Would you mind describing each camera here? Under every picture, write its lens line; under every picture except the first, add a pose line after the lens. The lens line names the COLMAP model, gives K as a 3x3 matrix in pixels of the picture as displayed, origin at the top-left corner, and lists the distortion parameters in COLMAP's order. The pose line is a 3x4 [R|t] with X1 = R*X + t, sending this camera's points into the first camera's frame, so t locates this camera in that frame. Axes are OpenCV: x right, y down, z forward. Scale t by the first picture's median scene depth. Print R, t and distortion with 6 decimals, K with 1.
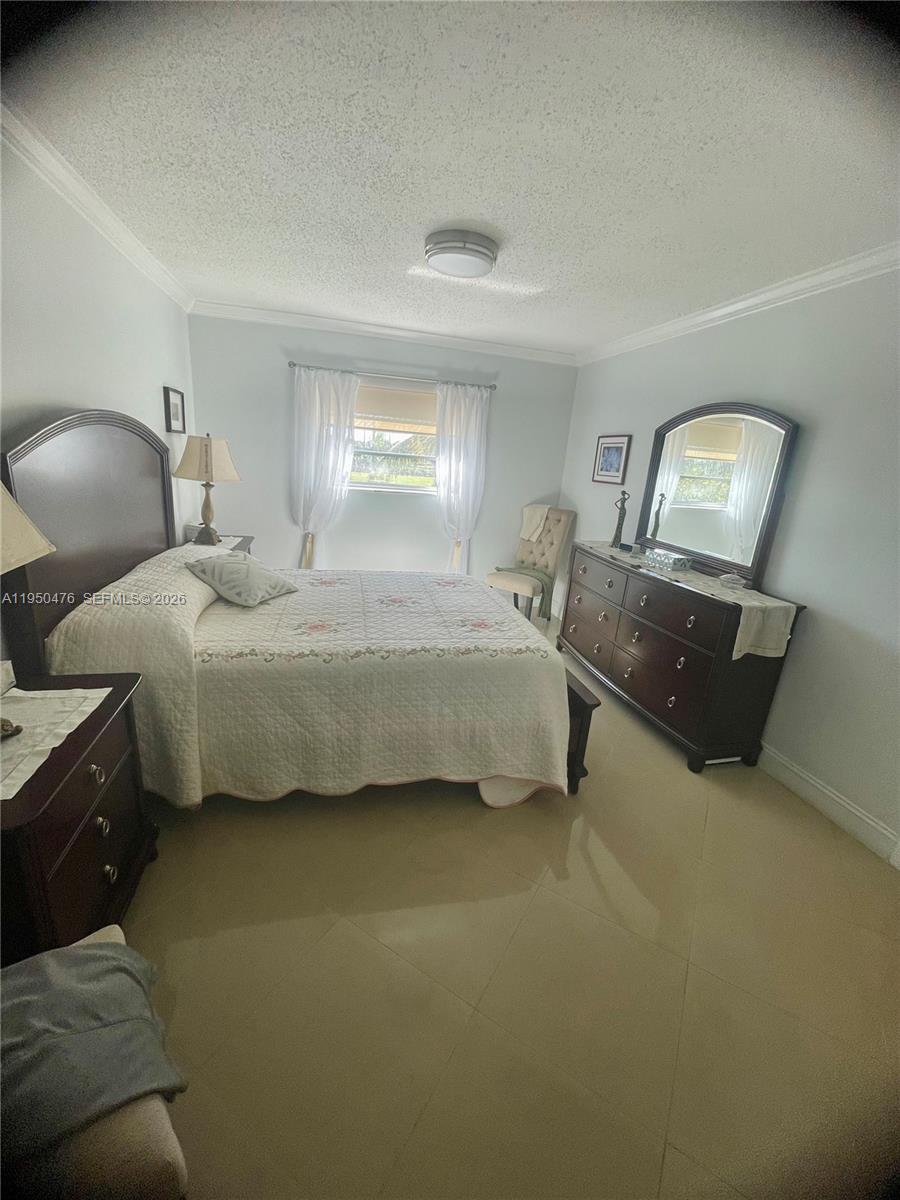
lens RADIAL K [[478.6, 0, 444.6], [0, 478.6, 600.8], [0, 0, 1]] dist [-0.000386, 0.000531]
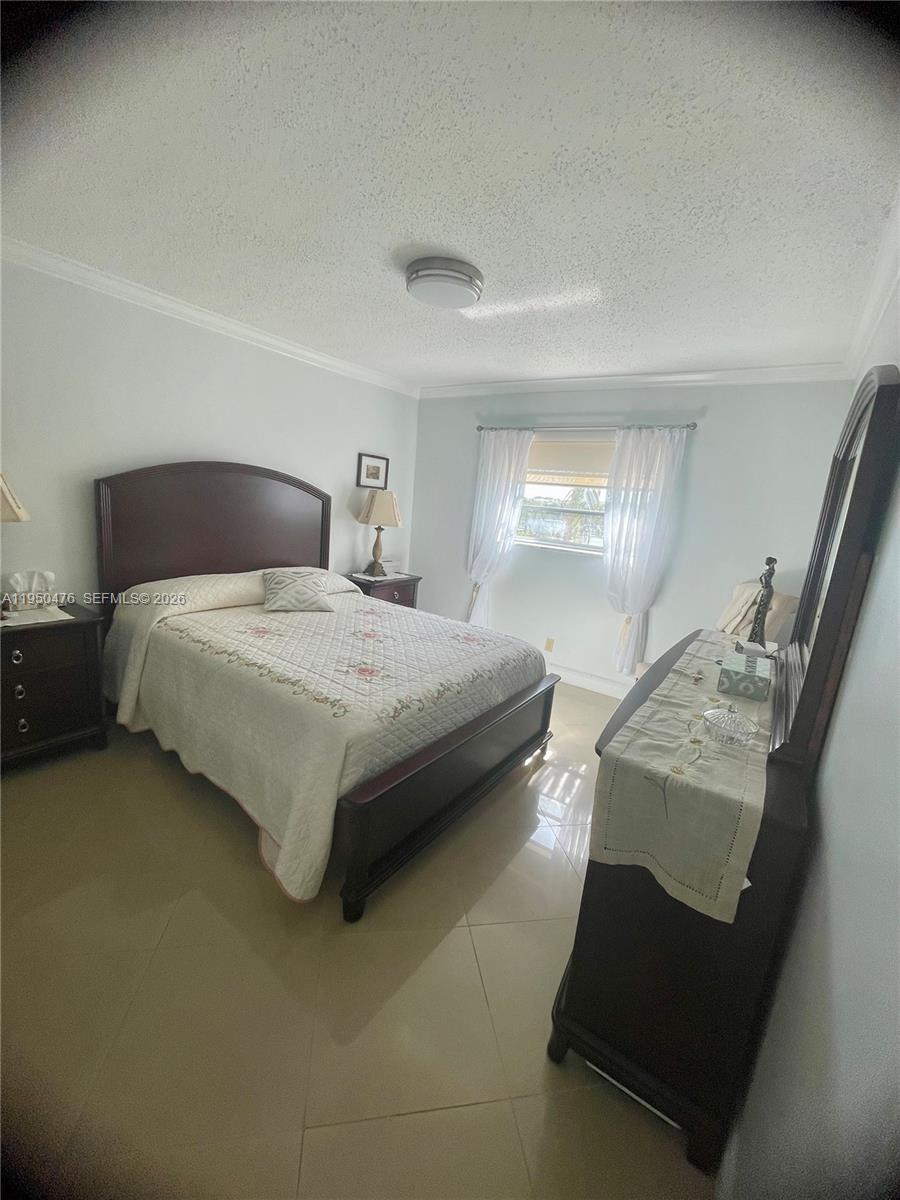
lens RADIAL K [[478.6, 0, 460.3], [0, 478.6, 606.2], [0, 0, 1]] dist [-0.000386, 0.000531]
pose [[0.666007, 0.144854, -0.731746, 0.836272], [-0.253794, 0.966444, -0.039680, -0.075551], [0.701444, 0.212140, 0.680421, 0.508638]]
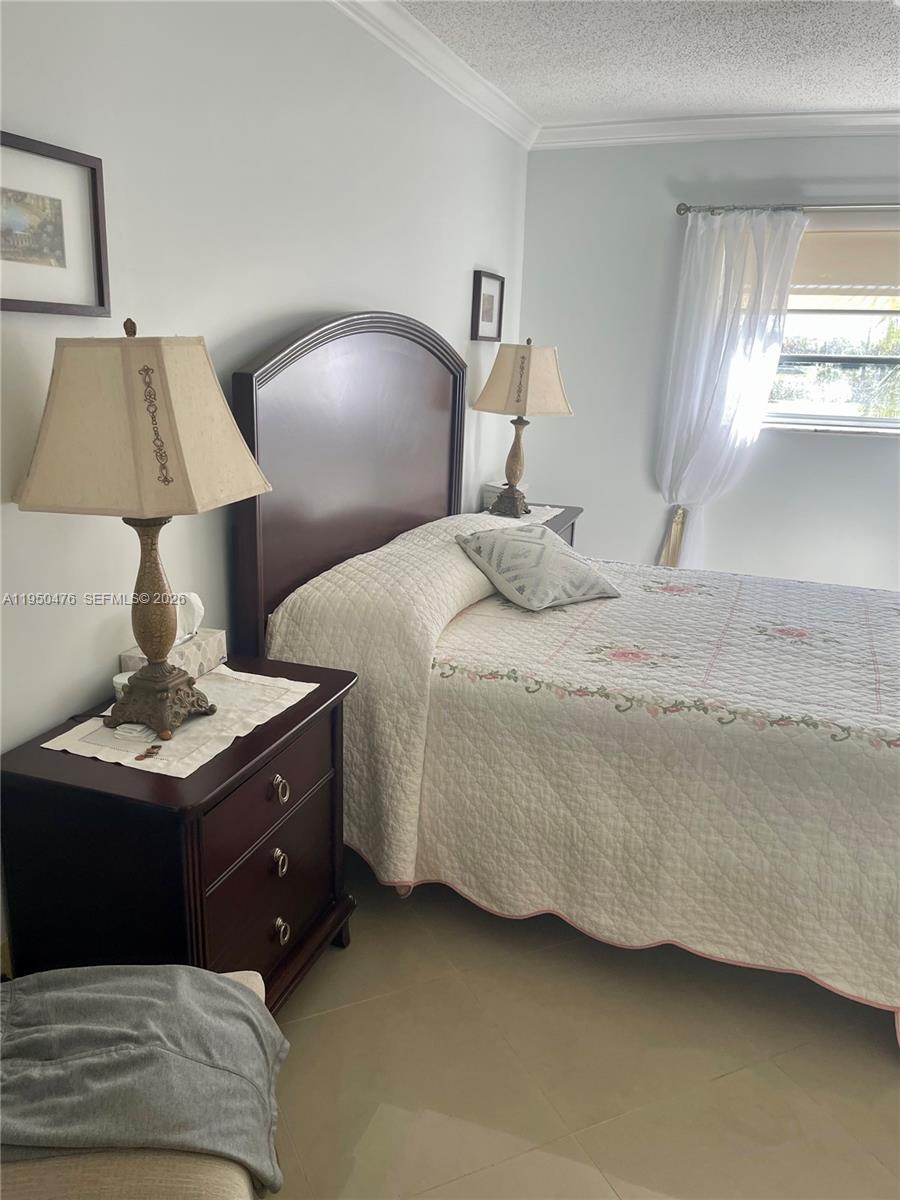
lens RADIAL K [[894.1, 0, 447.5], [0, 894.1, 621.7], [0, 0, 1]] dist [0.061980, -0.076728]
pose [[0.836358, 0.111053, -0.536817, 0.127422], [-0.126522, 0.991931, 0.008083, 0.031381], [0.533383, 0.061159, 0.843660, -0.041739]]
